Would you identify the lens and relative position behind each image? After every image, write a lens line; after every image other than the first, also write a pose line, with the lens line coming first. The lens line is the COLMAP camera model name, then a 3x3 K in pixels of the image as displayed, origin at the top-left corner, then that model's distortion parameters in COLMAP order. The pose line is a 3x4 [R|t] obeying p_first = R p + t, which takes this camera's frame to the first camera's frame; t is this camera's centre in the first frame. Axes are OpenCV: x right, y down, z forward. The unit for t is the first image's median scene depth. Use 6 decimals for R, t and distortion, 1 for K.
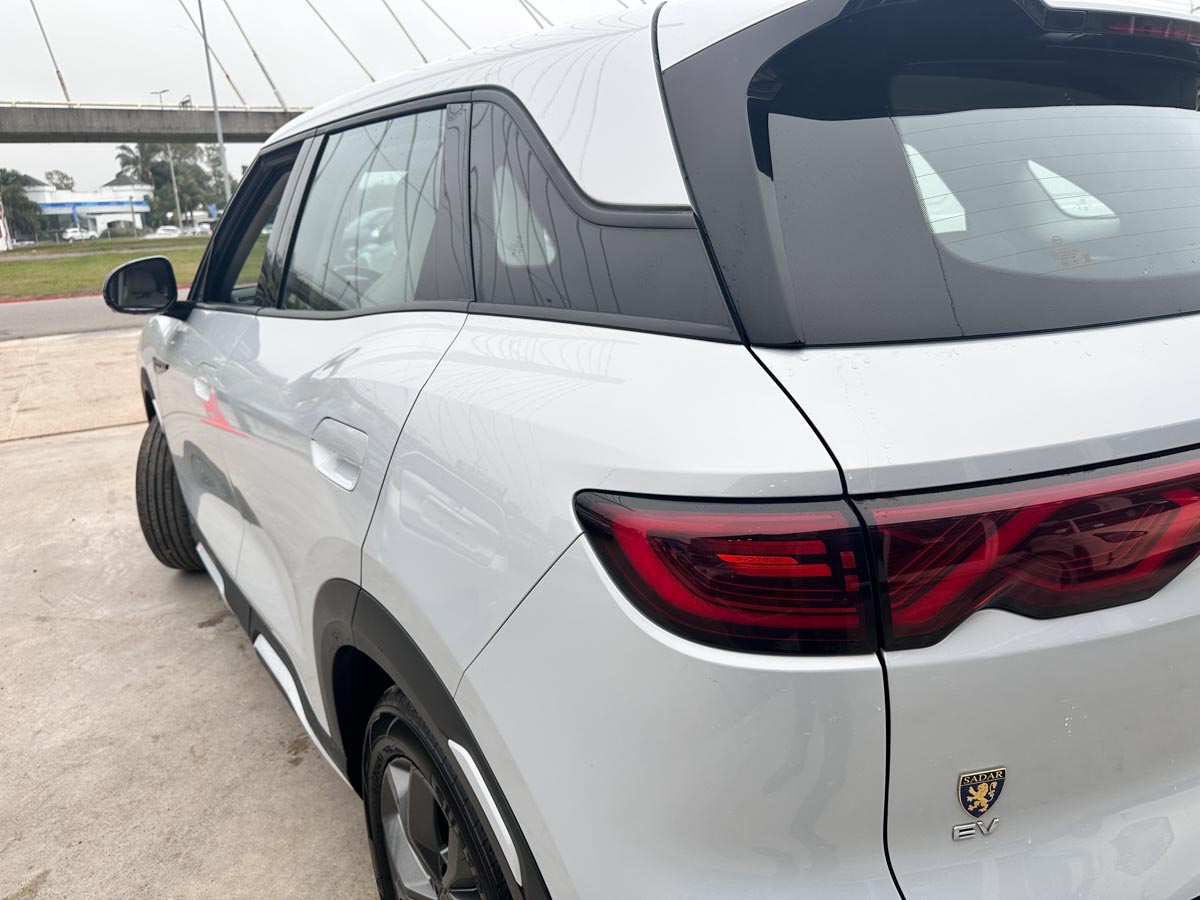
lens RADIAL K [[872.2, 0, 597.2], [0, 872.2, 445.1], [0, 0, 1]] dist [-0.016894, -0.000277]
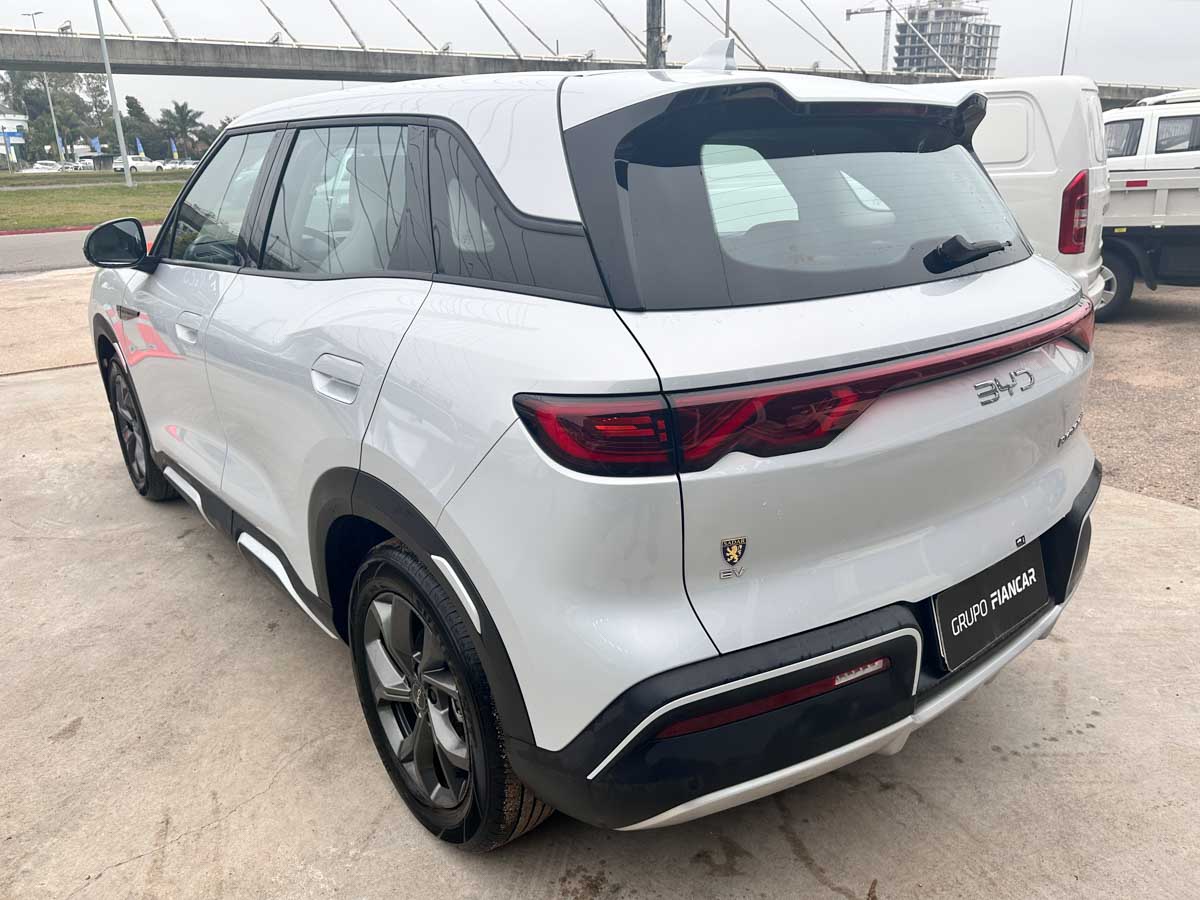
lens RADIAL K [[893.1, 0, 564.8], [0, 893.1, 417.9], [0, 0, 1]] dist [0.007987, 0.003910]
pose [[0.997863, -0.003440, 0.065250, -0.012086], [0.001709, 0.999645, 0.026573, 0.016967], [-0.065318, -0.026405, 0.997515, -0.240095]]
